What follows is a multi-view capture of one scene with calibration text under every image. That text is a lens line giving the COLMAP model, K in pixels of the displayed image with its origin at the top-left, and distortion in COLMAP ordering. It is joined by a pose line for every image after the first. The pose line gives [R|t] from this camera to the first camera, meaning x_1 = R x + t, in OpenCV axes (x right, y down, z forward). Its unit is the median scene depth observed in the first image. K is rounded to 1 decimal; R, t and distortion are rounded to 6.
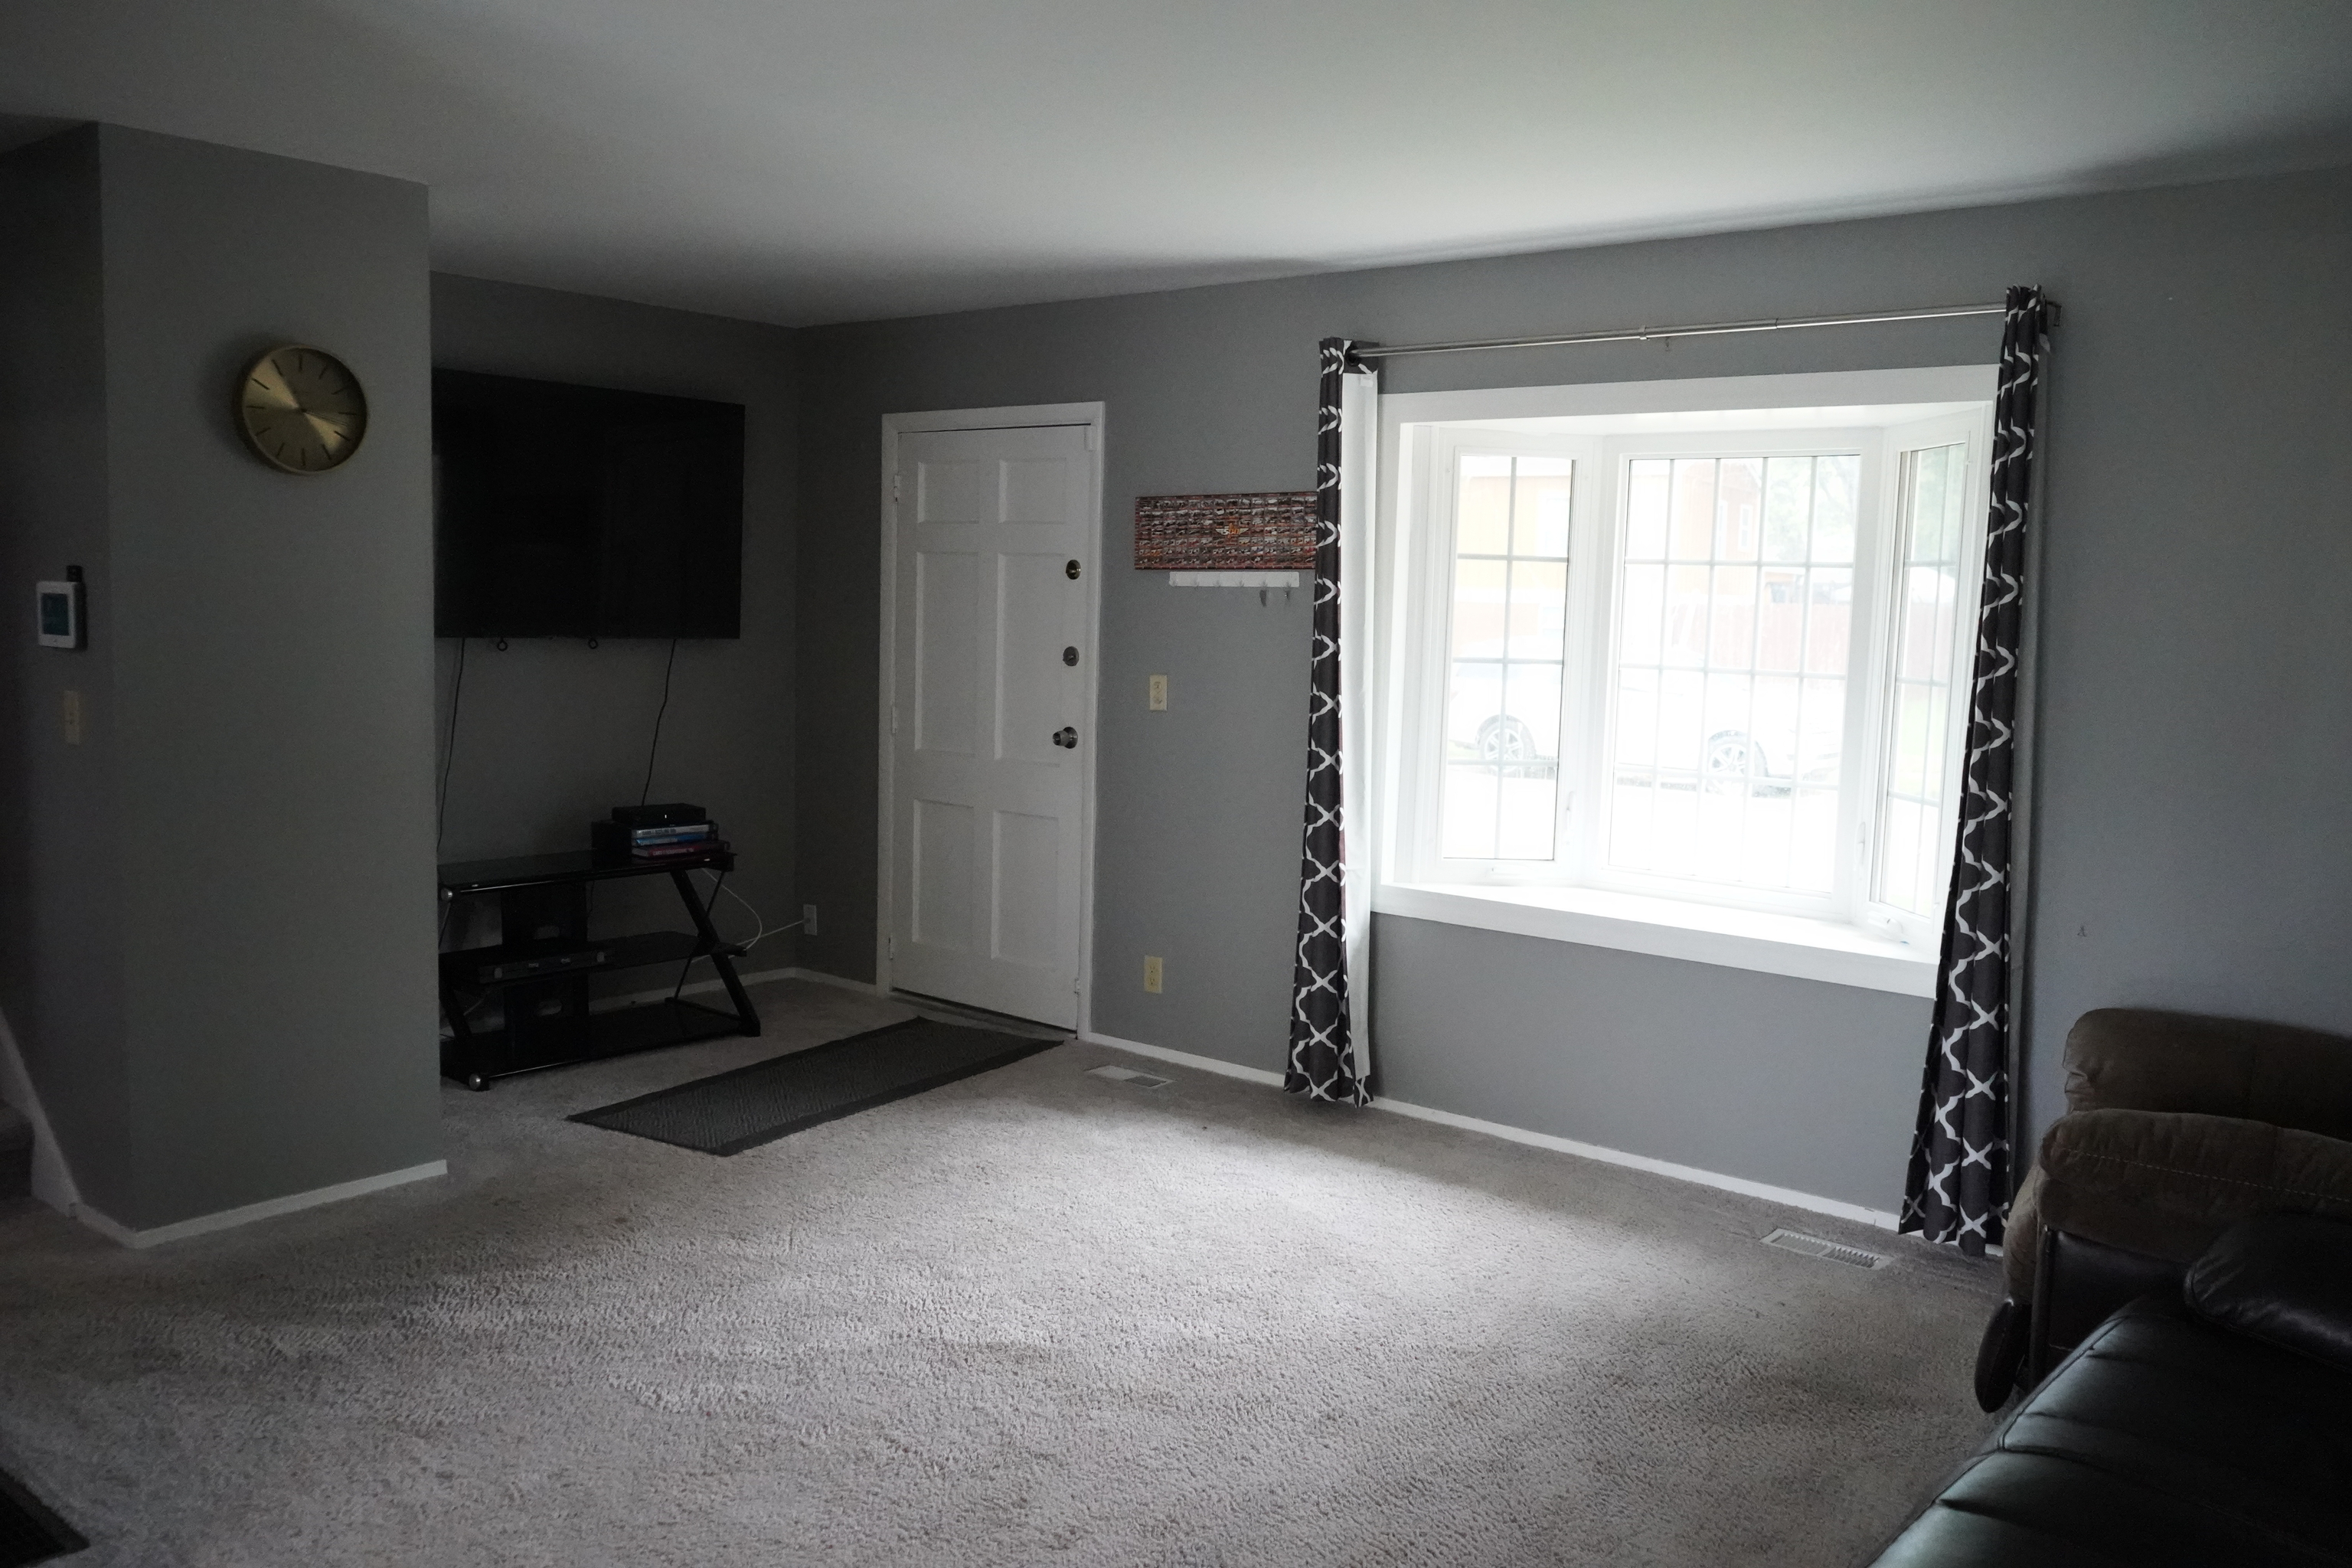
lens RADIAL K [[1841.8, 0, 1183.6], [0, 1841.8, 791.9], [0, 0, 1]] dist [-0.037415, 0.044911]
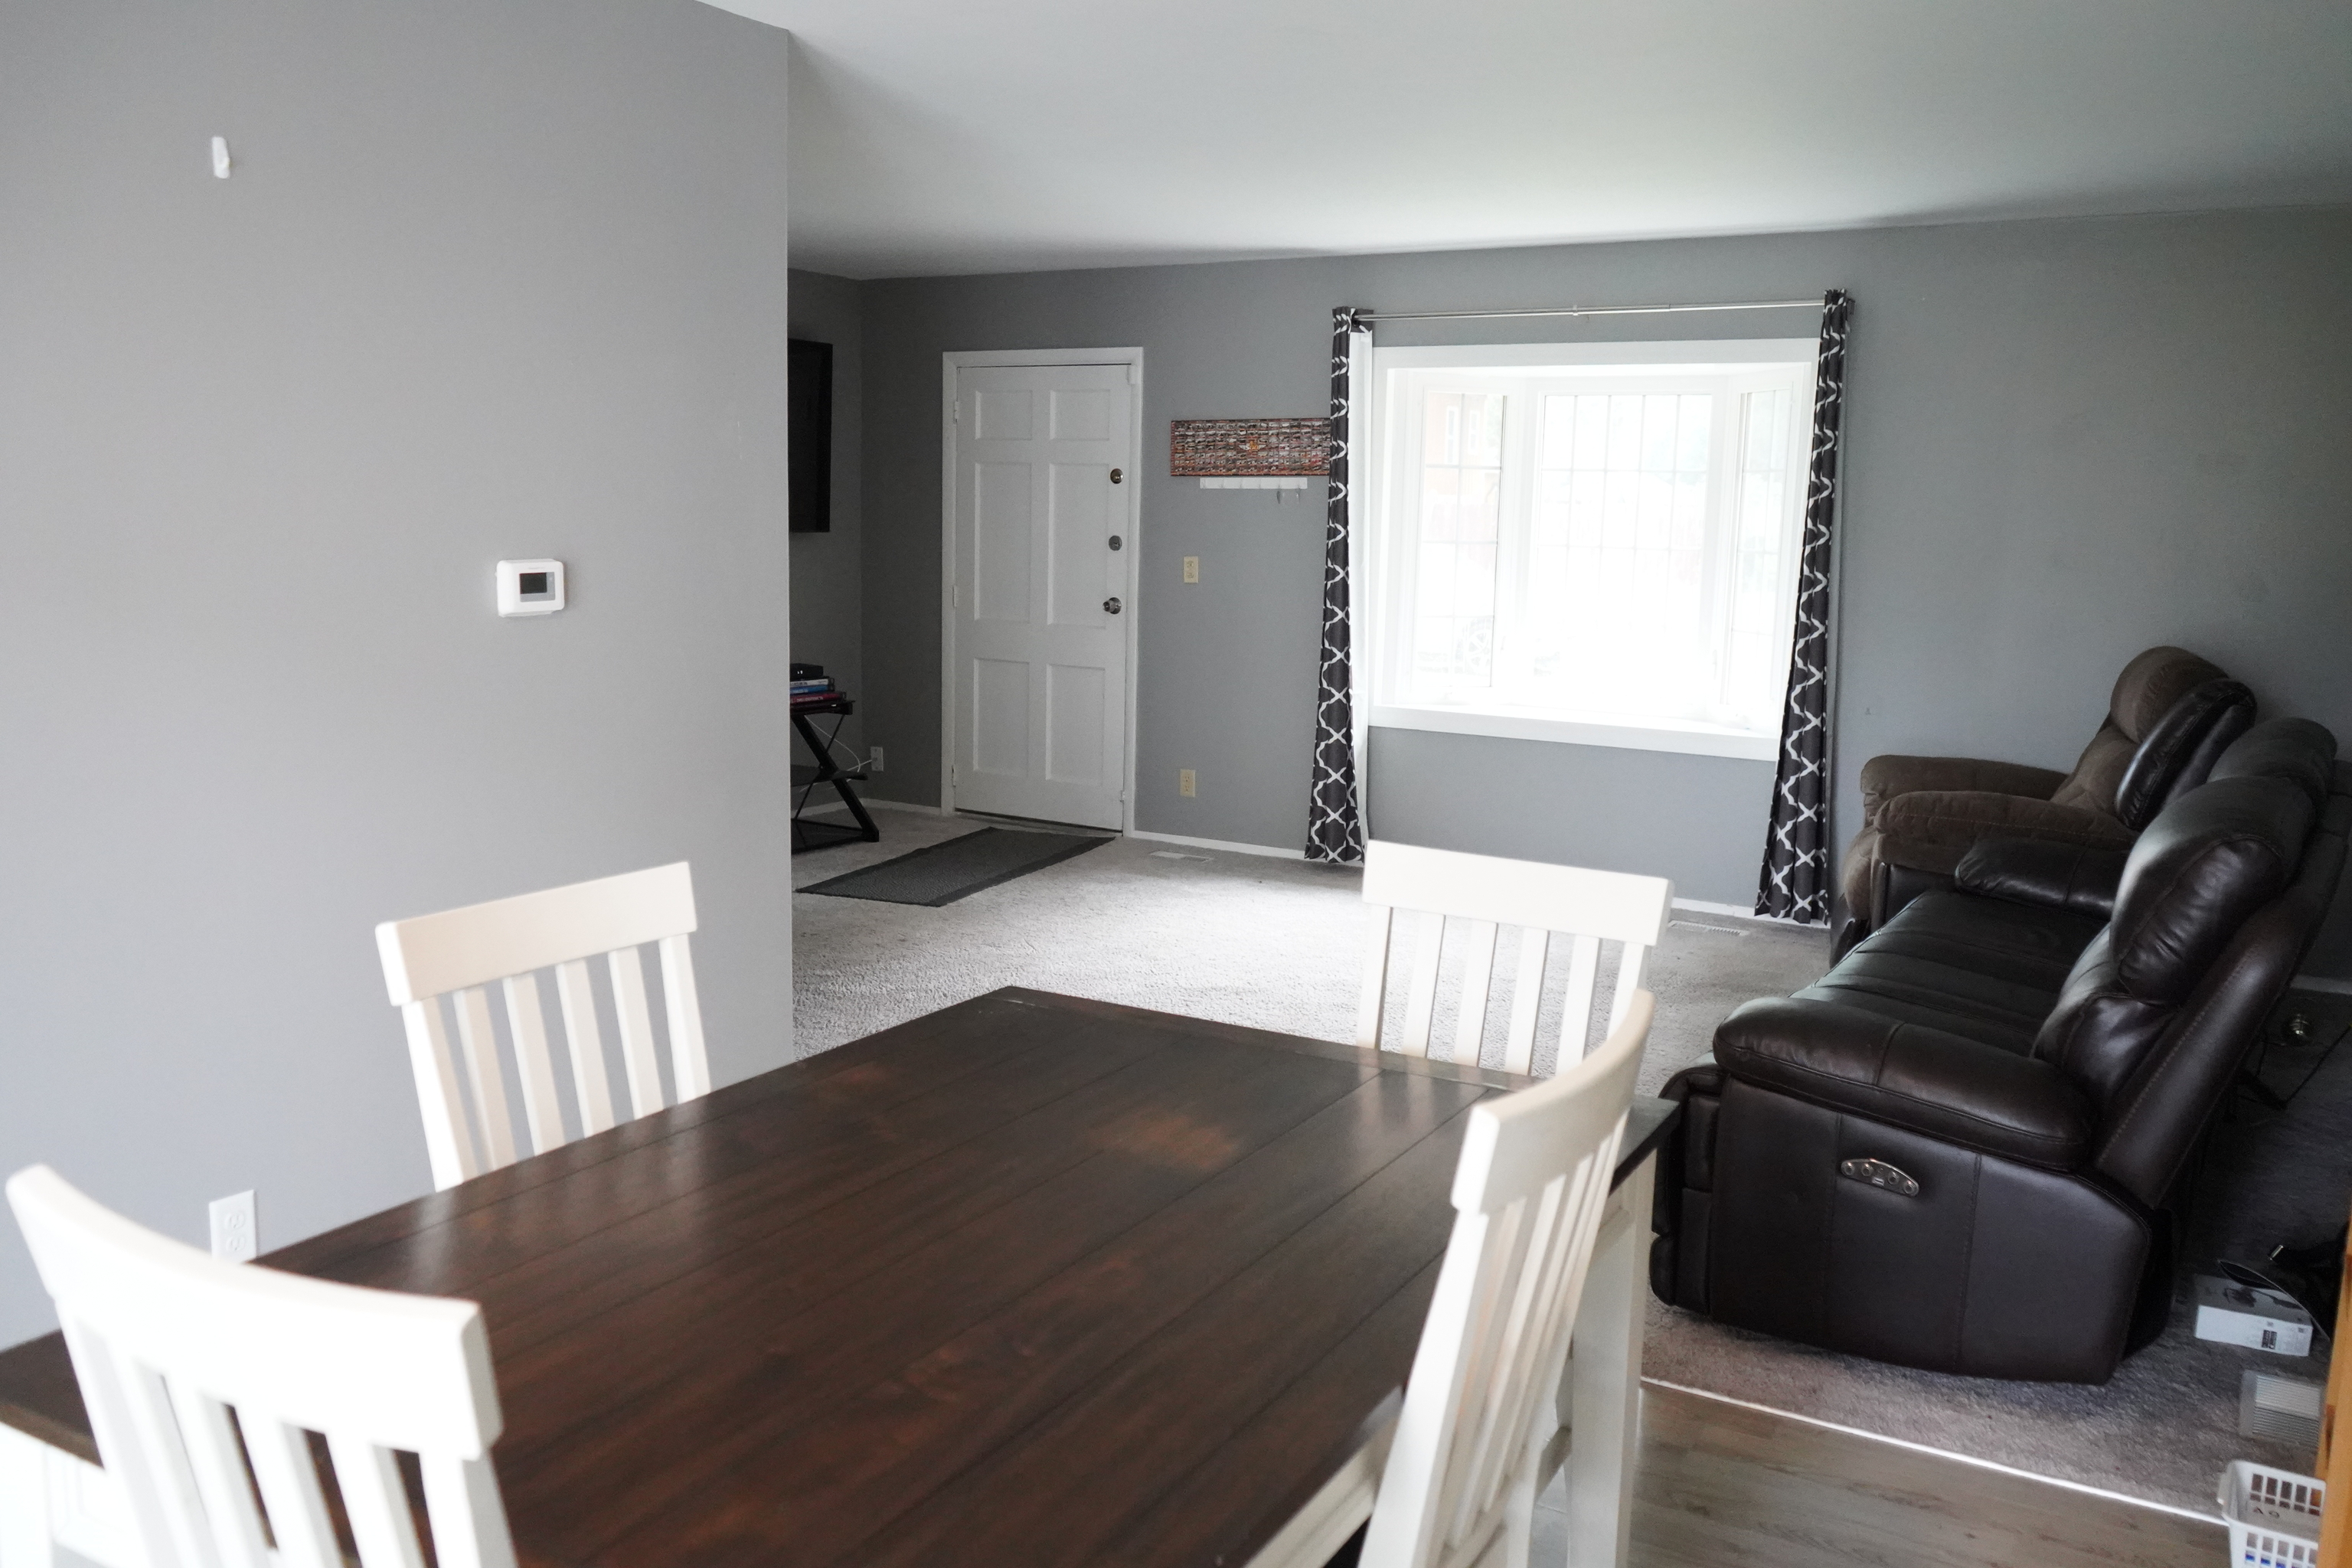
lens RADIAL K [[1850.6, 0, 1176.0], [0, 1850.6, 784.0], [0, 0, 1]] dist [-0.008811, 0.004692]
pose [[0.988357, -0.027995, 0.149557, -0.254368], [0.020967, 0.998609, 0.048368, 0.039894], [-0.150703, -0.044669, 0.987569, -0.359080]]
